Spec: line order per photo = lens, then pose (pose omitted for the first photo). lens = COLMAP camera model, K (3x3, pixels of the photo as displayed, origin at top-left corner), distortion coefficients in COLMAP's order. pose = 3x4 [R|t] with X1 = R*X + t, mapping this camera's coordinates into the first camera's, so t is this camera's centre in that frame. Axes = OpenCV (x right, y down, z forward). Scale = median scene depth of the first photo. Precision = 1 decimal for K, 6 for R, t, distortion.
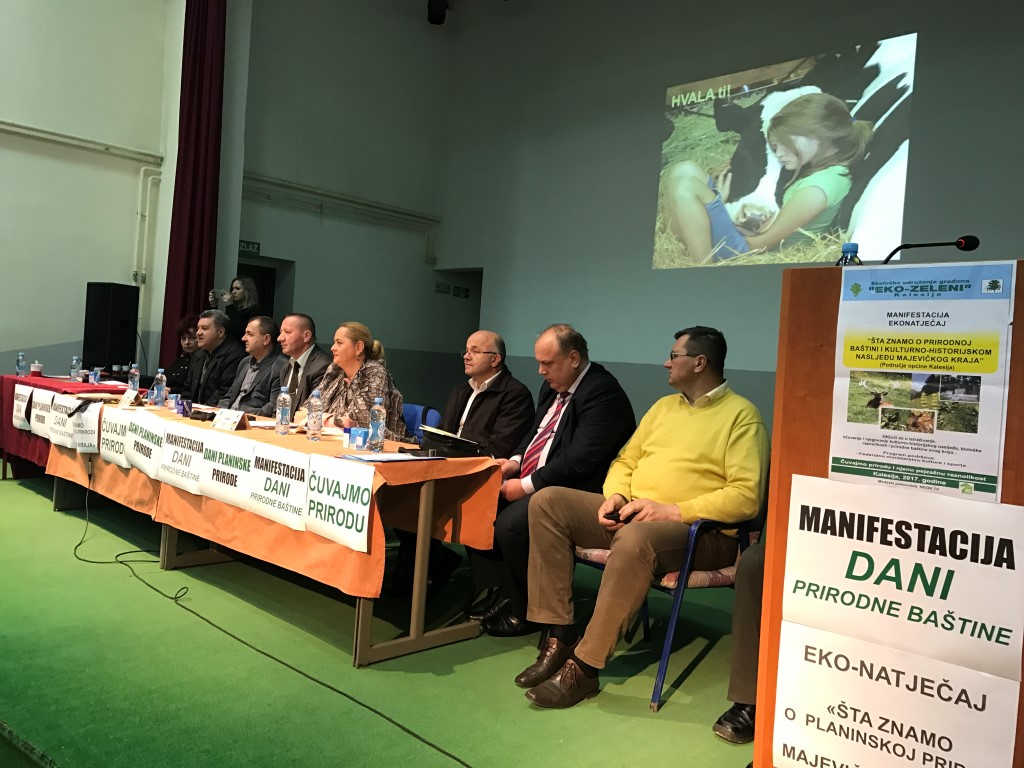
lens RADIAL K [[851.3, 0, 512.0], [0, 851.3, 384.0], [0, 0, 1]] dist [0.047907, -0.055704]
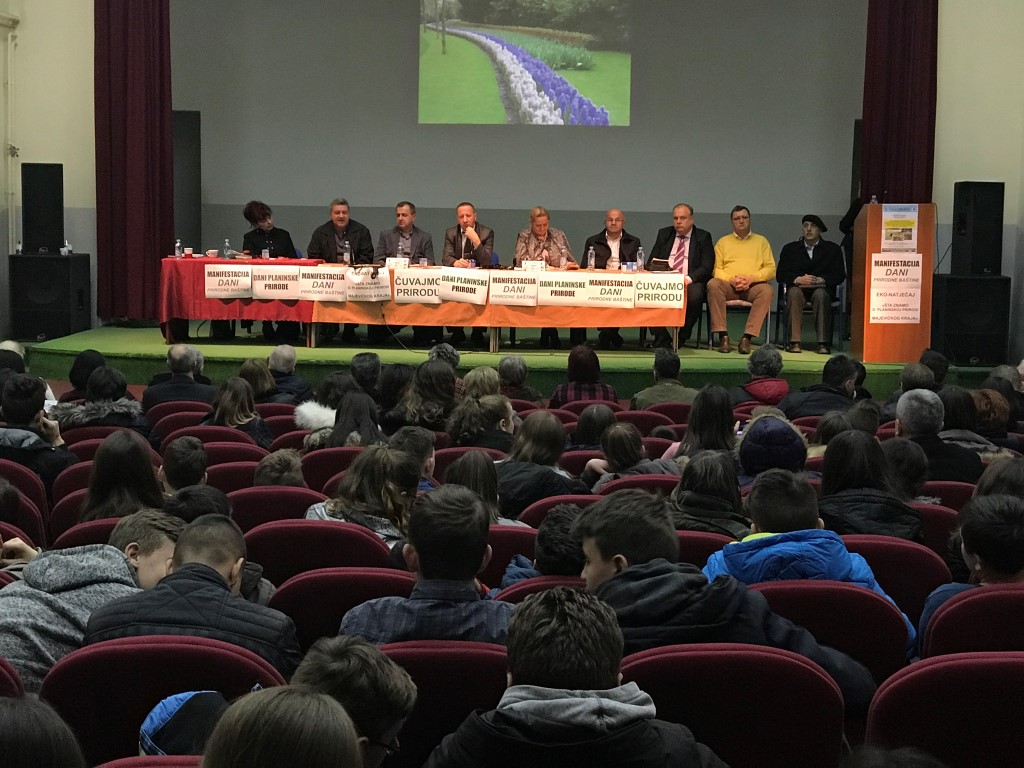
lens RADIAL K [[1732.9, 0, 512.0], [0, 1732.9, 384.0], [0, 0, 1]] dist [-0.053730, 1.605481]
pose [[0.743642, -0.131777, 0.655462, -3.706160], [0.053548, 0.988973, 0.138076, -0.296627], [-0.666430, -0.067581, 0.742499, -2.335596]]
